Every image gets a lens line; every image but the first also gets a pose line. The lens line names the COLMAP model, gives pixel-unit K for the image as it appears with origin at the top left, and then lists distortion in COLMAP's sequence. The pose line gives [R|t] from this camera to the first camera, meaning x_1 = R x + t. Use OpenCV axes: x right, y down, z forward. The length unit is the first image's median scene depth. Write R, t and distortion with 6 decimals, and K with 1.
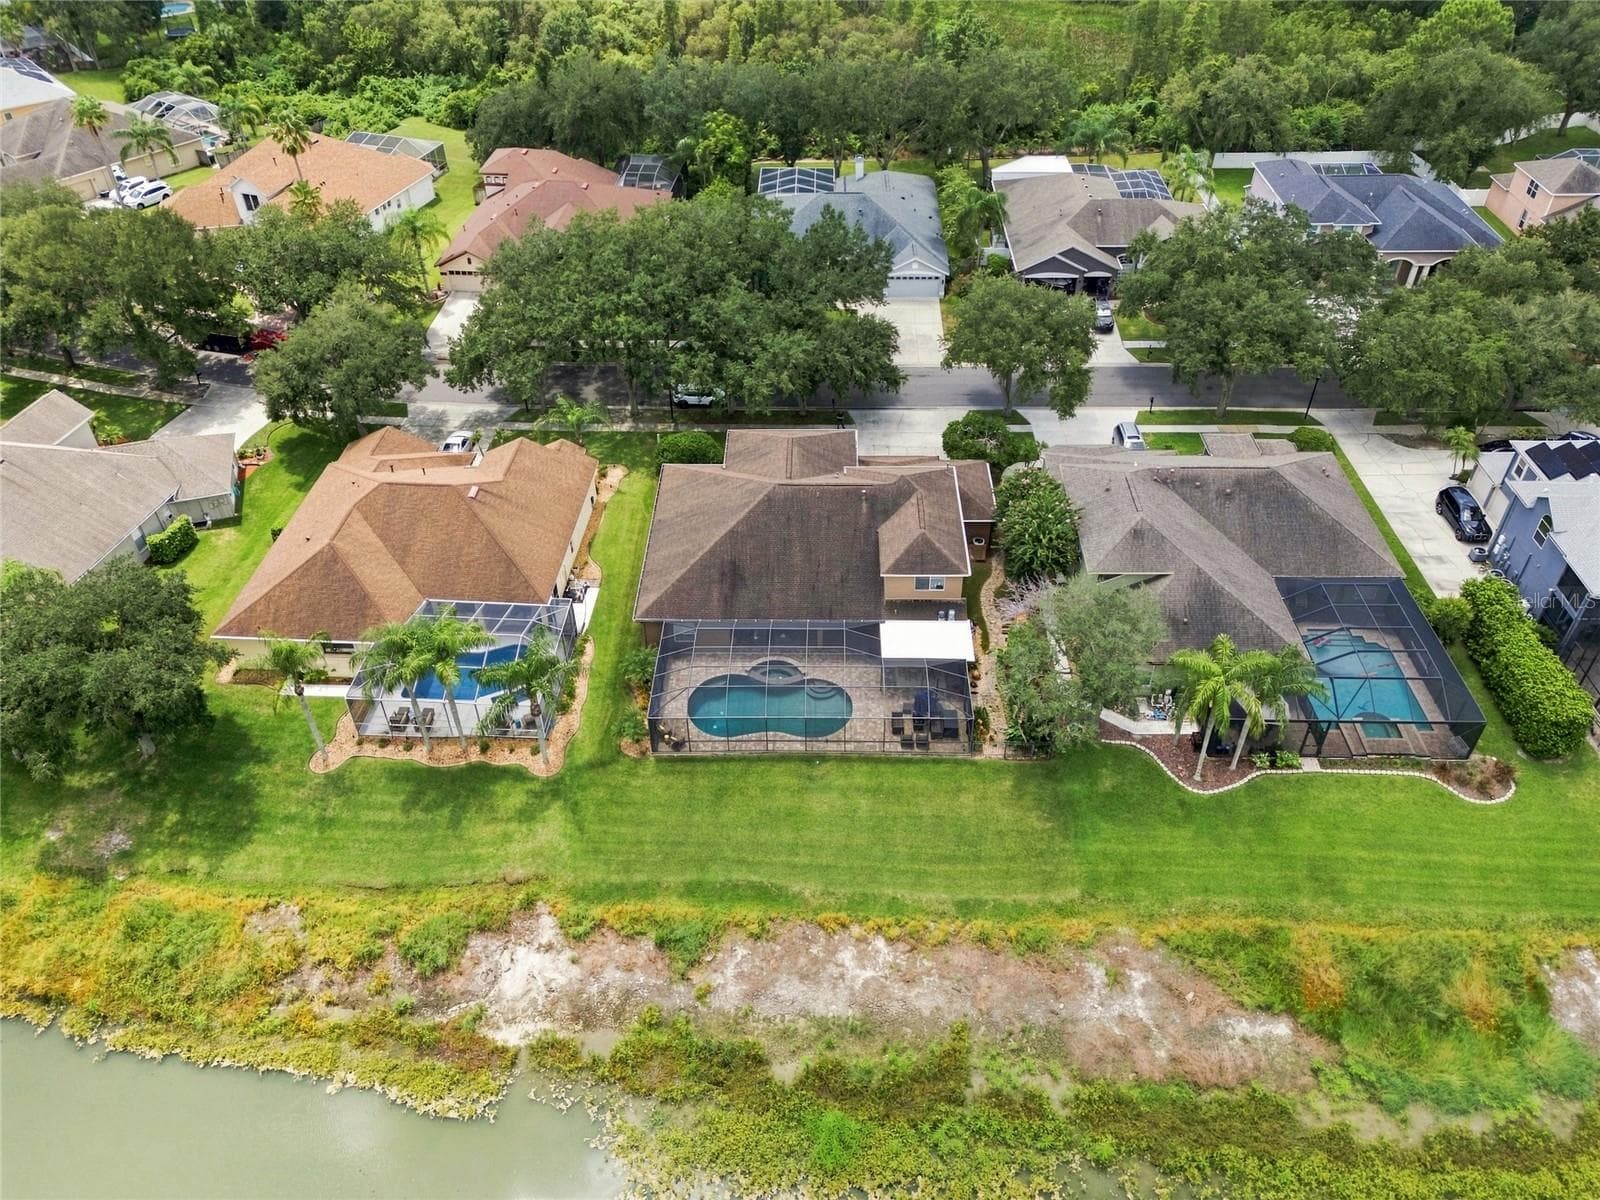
lens RADIAL K [[1199.1, 0, 794.8], [0, 1199.1, 589.9], [0, 0, 1]] dist [0.082479, -0.104147]
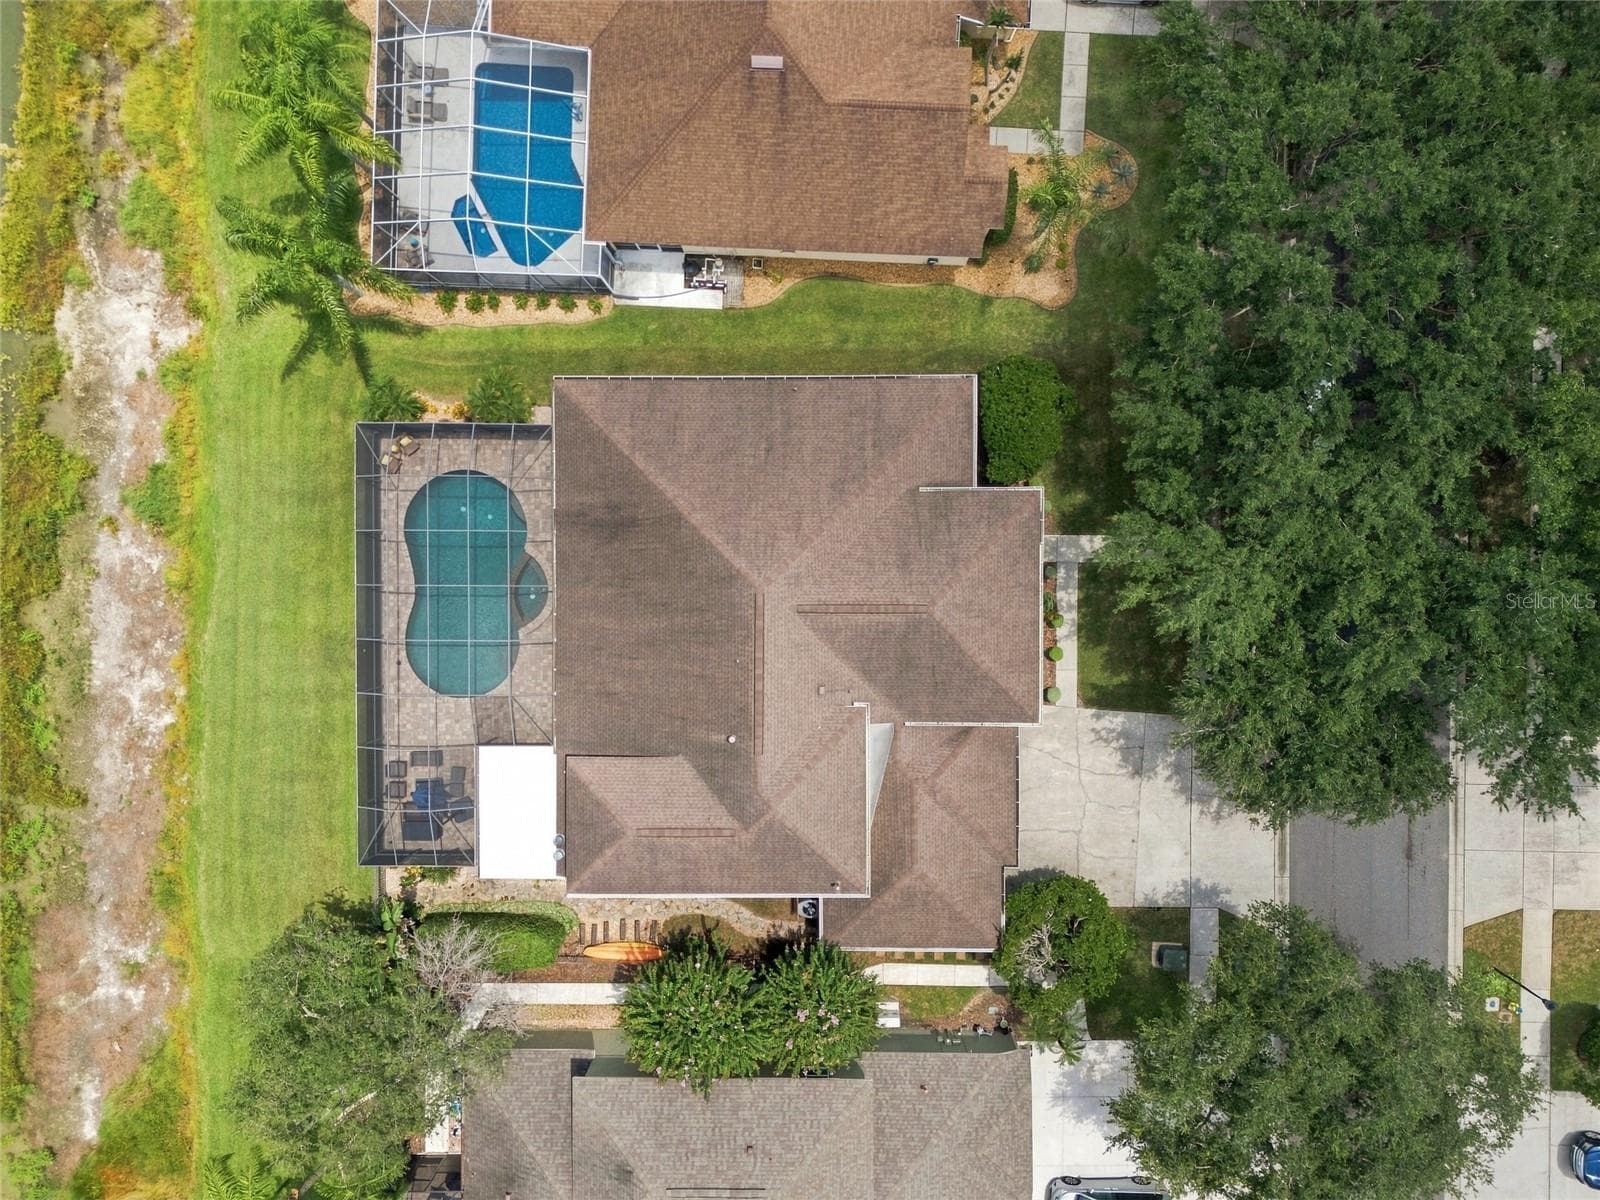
lens RADIAL K [[1199.1, 0, 794.8], [0, 1199.1, 589.9], [0, 0, 1]] dist [0.082479, -0.104147]
pose [[0.024314, 0.999034, 0.036592, -0.040763], [-0.630853, -0.013062, 0.775792, -0.618118], [0.775521, -0.041946, 0.629926, 0.714036]]
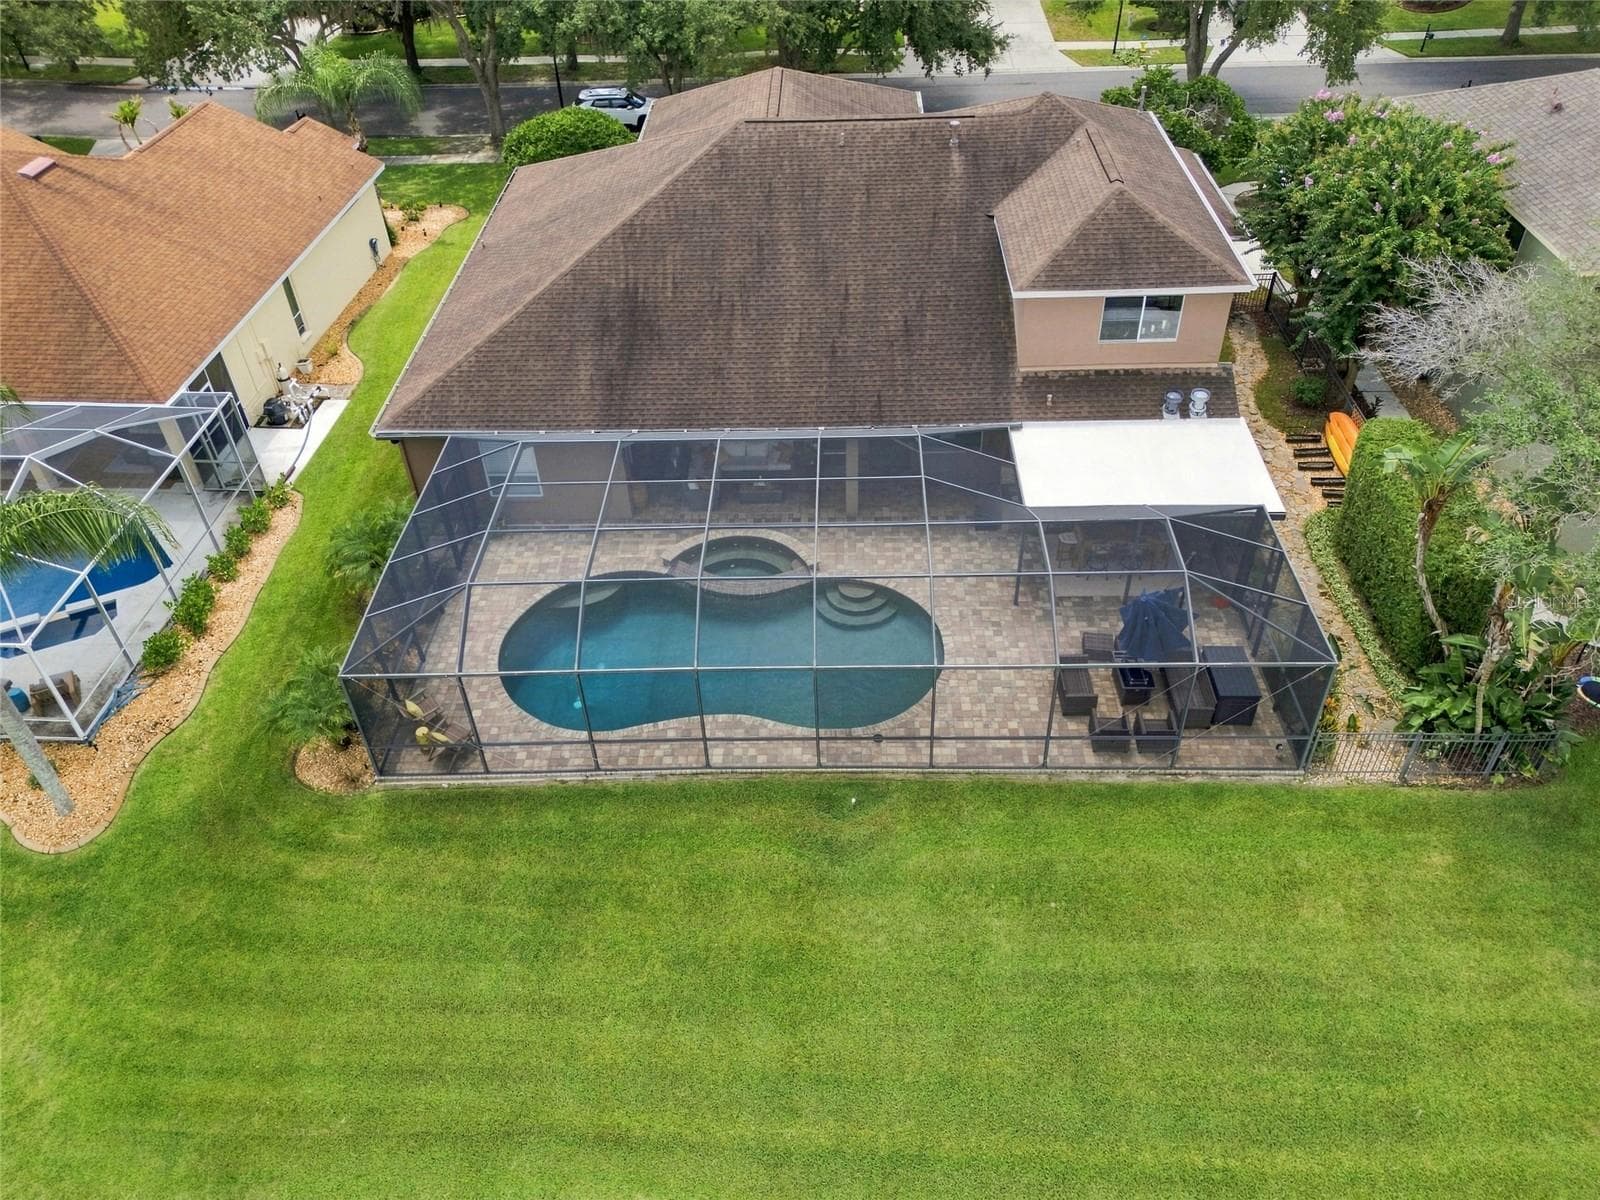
lens RADIAL K [[1199.1, 0, 794.8], [0, 1199.1, 589.9], [0, 0, 1]] dist [0.082479, -0.104147]
pose [[0.999633, -0.016449, -0.021542, 0.010620], [0.016399, 0.999862, -0.002490, 0.082435], [0.021580, 0.002135, 0.999765, 0.643392]]
